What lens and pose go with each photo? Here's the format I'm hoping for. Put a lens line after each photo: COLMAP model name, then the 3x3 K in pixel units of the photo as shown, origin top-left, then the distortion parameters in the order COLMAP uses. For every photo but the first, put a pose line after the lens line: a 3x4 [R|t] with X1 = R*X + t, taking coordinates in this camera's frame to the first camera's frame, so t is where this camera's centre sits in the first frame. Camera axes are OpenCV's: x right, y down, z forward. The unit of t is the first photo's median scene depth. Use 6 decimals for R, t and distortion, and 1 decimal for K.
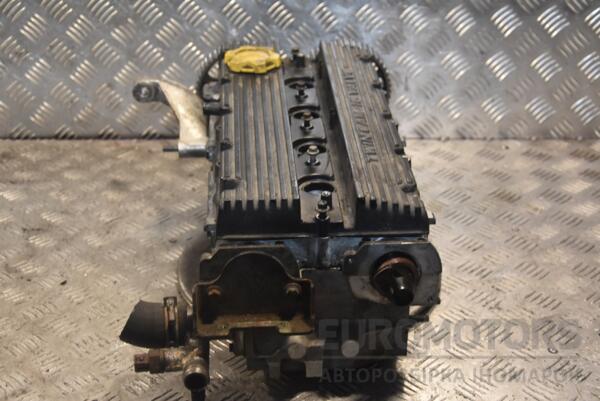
lens RADIAL K [[1067.0, 0, 300.0], [0, 1067.0, 200.5], [0, 0, 1]] dist [0.323655, 0.143644]
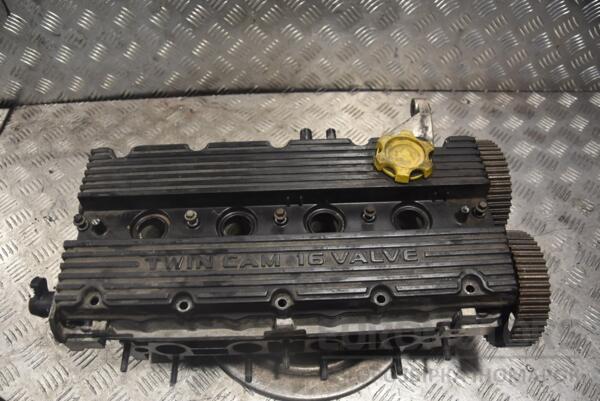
lens RADIAL K [[469.8, 0, 300.0], [0, 469.8, 200.5], [0, 0, 1]] dist [-0.106551, 0.000716]
pose [[0.999568, -0.026367, 0.013014, -0.021923], [0.017710, 0.893161, 0.449389, -0.200885], [-0.023472, -0.448964, 0.893242, 0.468849]]
